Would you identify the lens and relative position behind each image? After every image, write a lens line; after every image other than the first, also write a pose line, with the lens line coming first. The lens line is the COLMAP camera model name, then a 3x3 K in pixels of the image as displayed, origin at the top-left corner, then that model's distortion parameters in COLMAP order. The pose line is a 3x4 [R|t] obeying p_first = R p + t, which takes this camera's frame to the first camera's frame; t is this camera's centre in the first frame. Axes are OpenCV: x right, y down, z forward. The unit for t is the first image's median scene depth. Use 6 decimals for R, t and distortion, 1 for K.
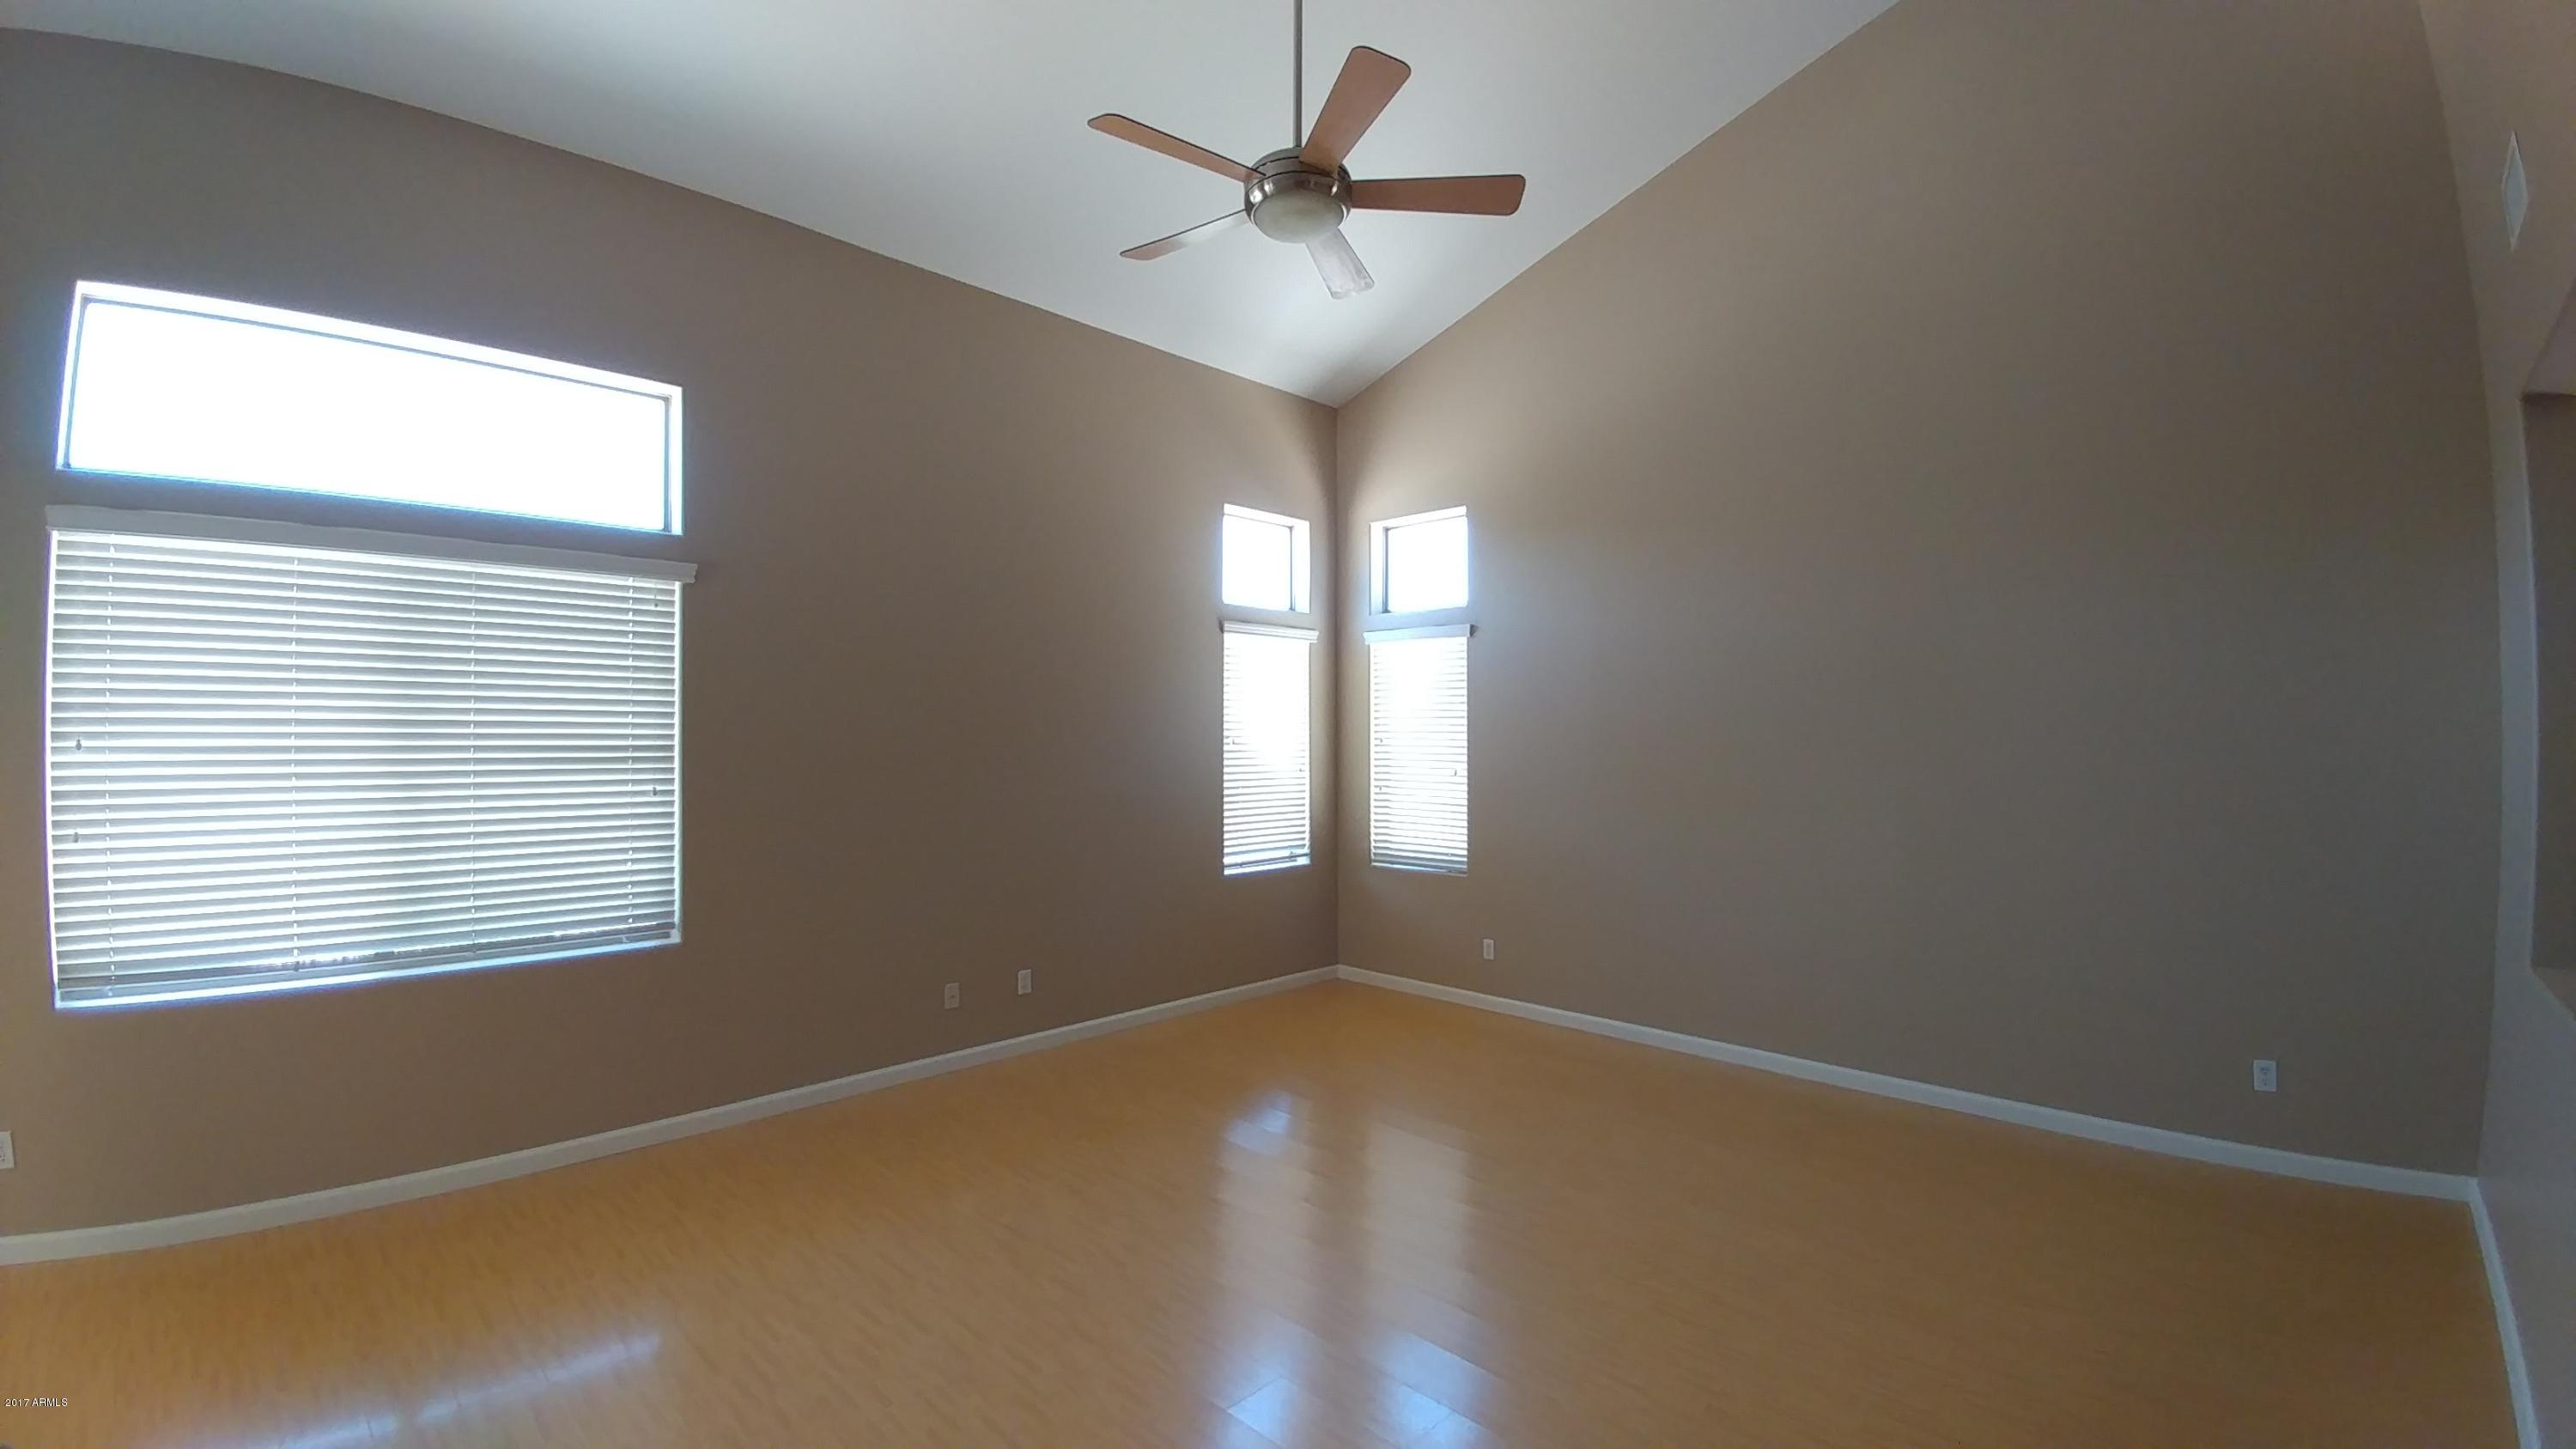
lens RADIAL K [[1051.8, 0, 1289.4], [0, 1051.8, 736.7], [0, 0, 1]] dist [-0.000128, -0.022335]
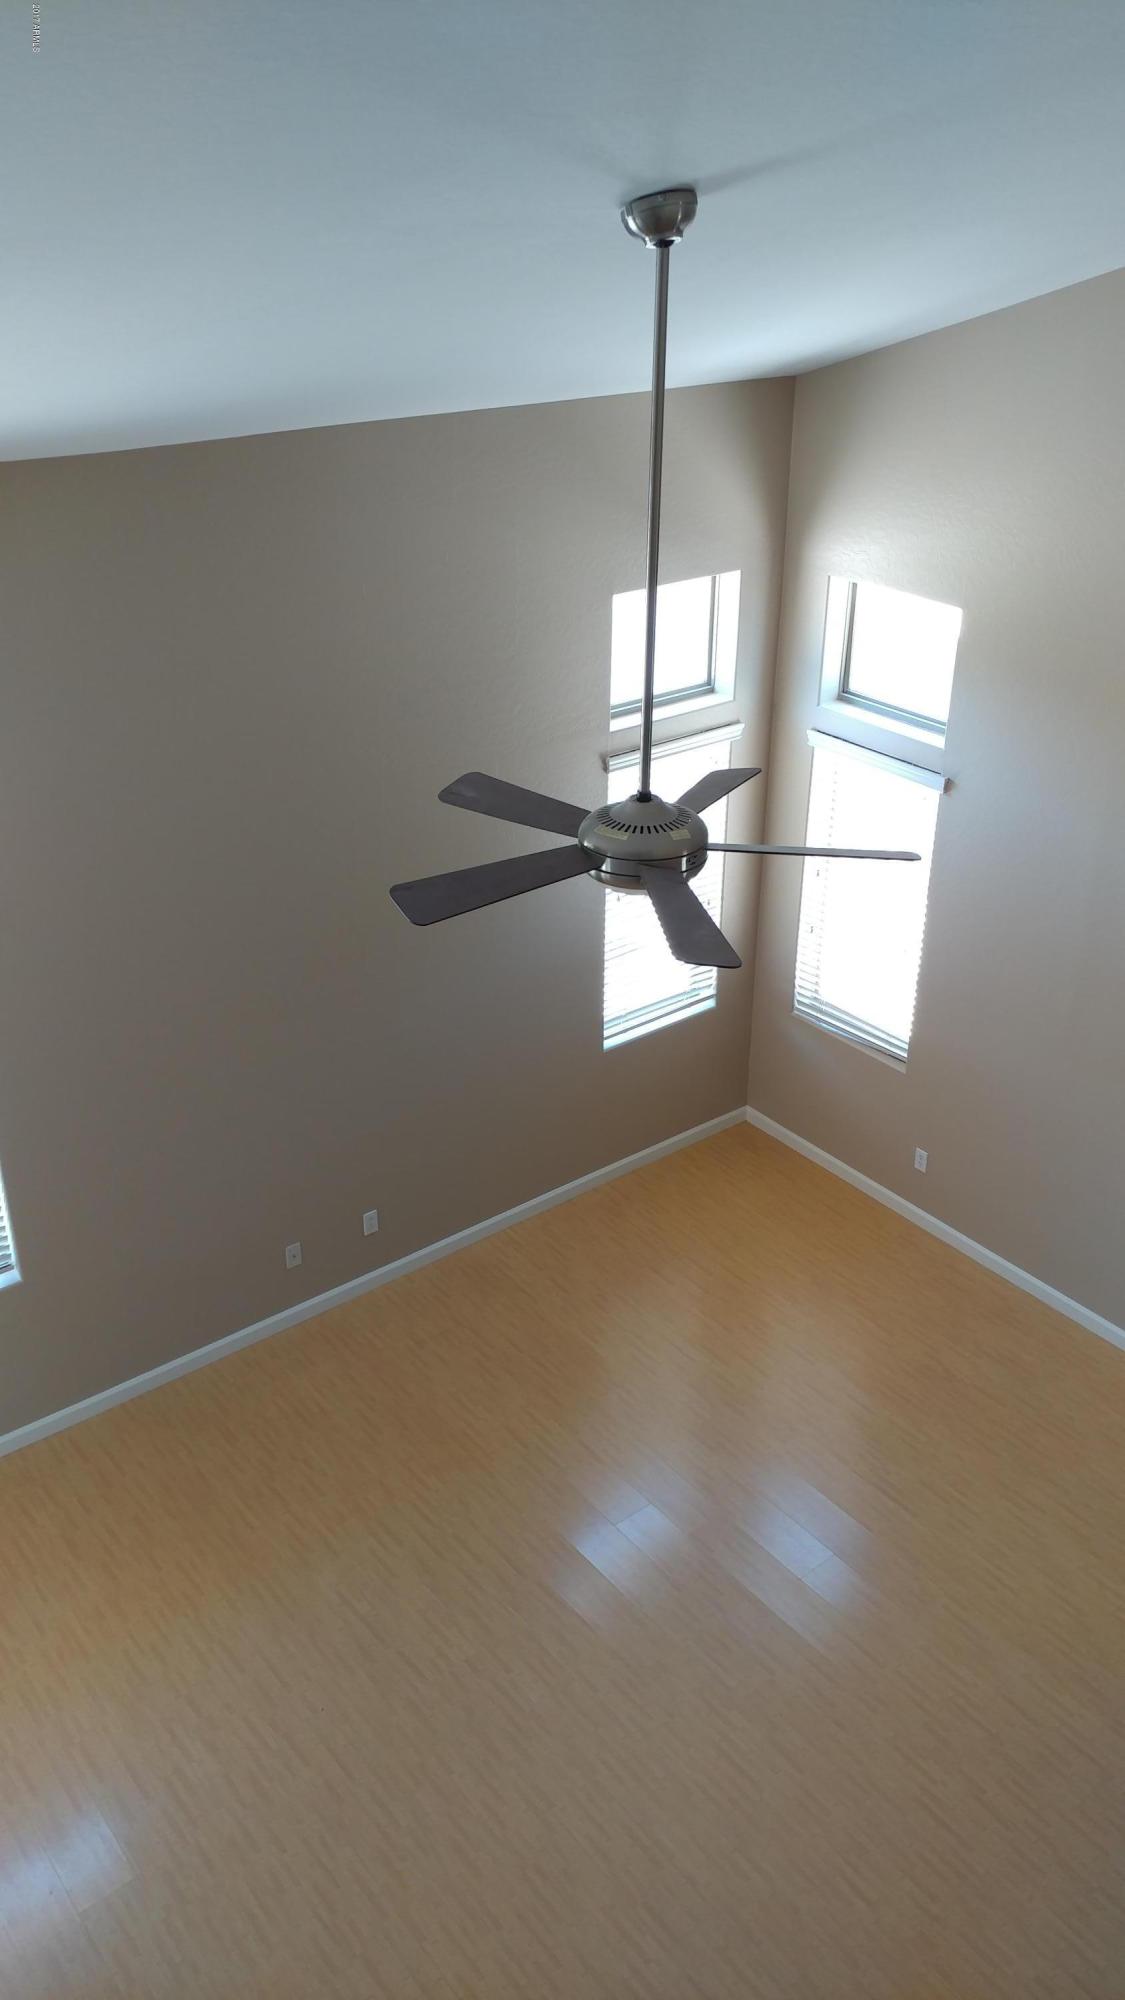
lens RADIAL K [[1648.8, 0, 562.5], [0, 1648.8, 1000.0], [0, 0, 1]] dist [0.114990, -0.323131]
pose [[0.991022, 0.068235, -0.114979, 0.050694], [-0.005574, 0.880301, 0.474383, -0.502702], [0.133585, -0.469483, 0.872778, -0.104477]]
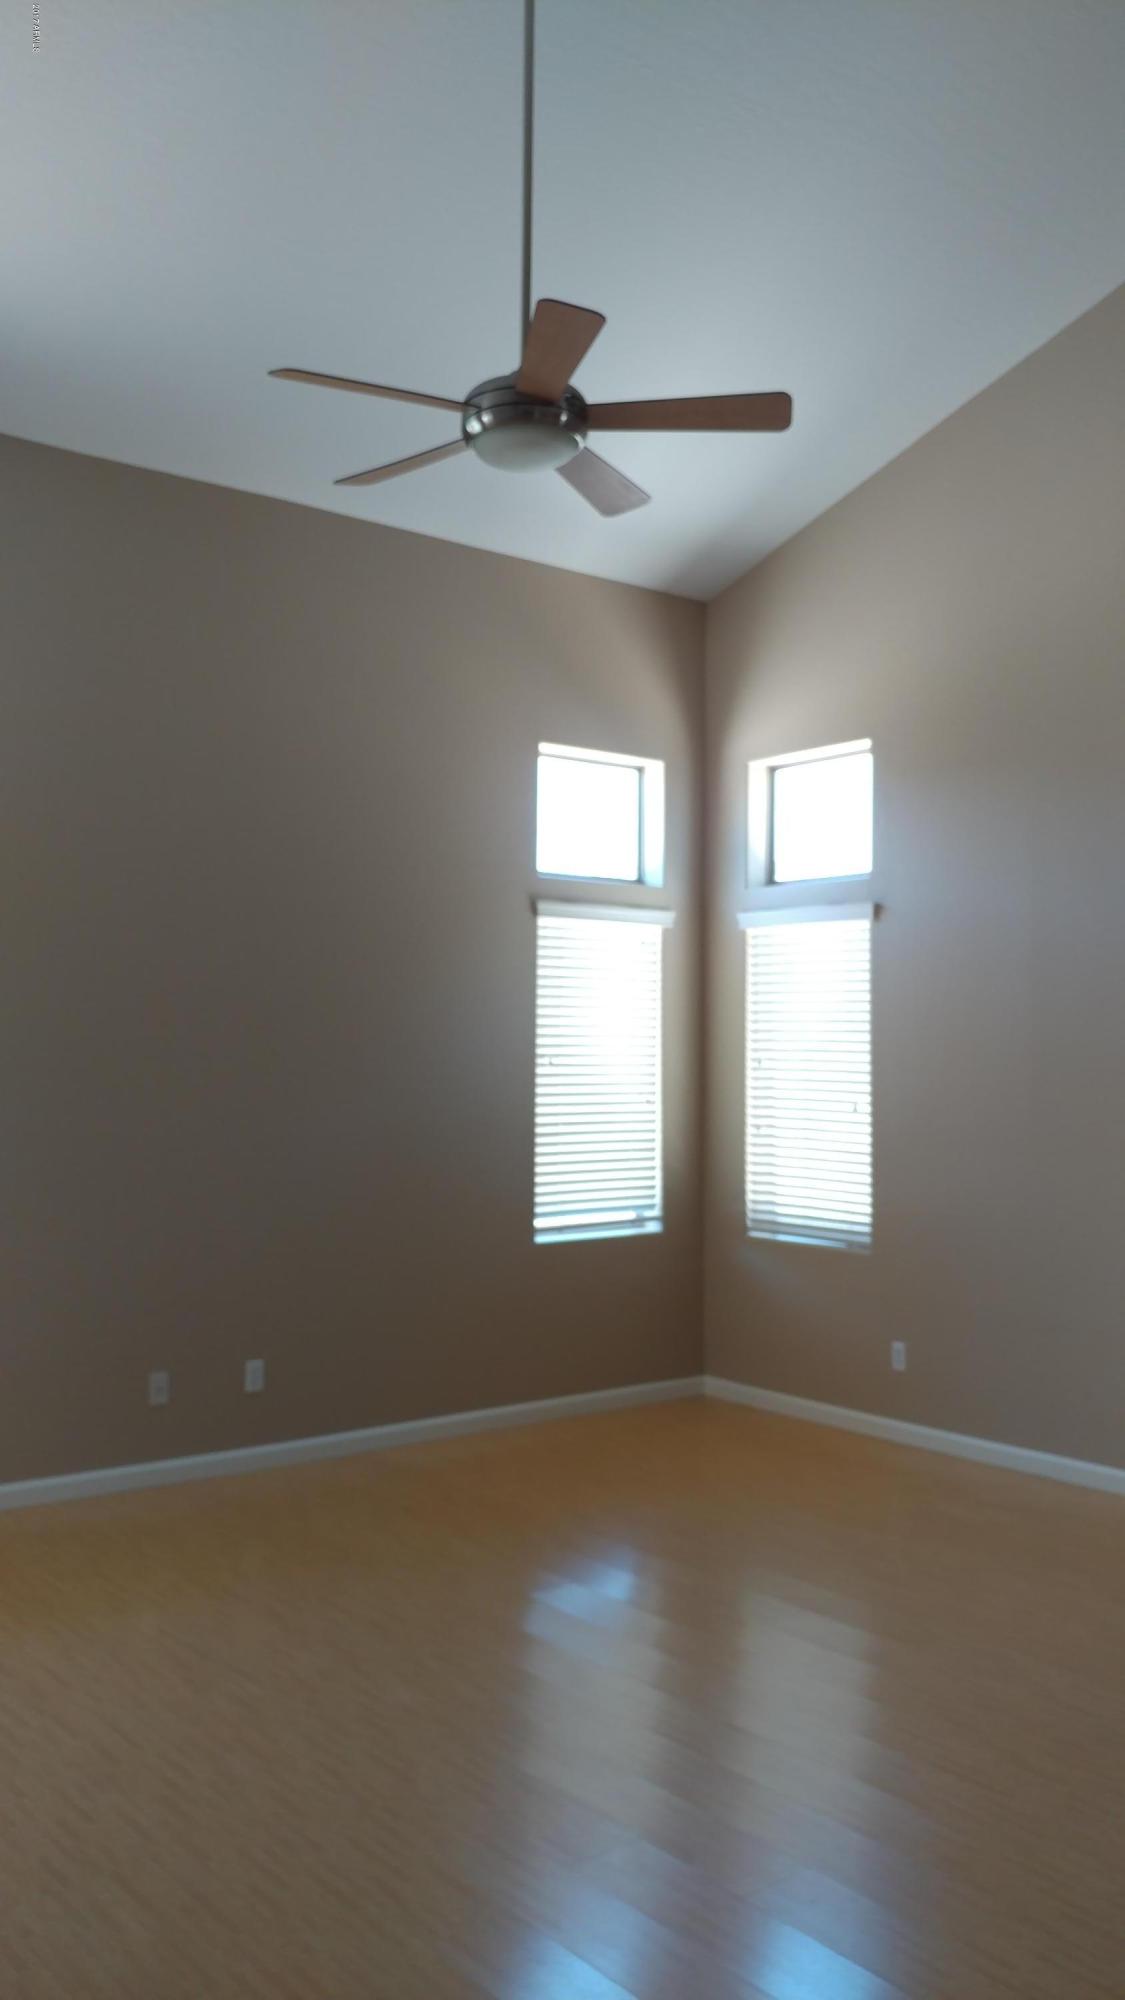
lens RADIAL K [[1648.8, 0, 562.5], [0, 1648.8, 1000.0], [0, 0, 1]] dist [0.114990, -0.323131]
pose [[0.992038, 0.003369, -0.125895, 0.100607], [-0.006663, 0.999646, -0.025750, -0.008915], [0.125763, 0.026384, 0.991709, -0.148825]]
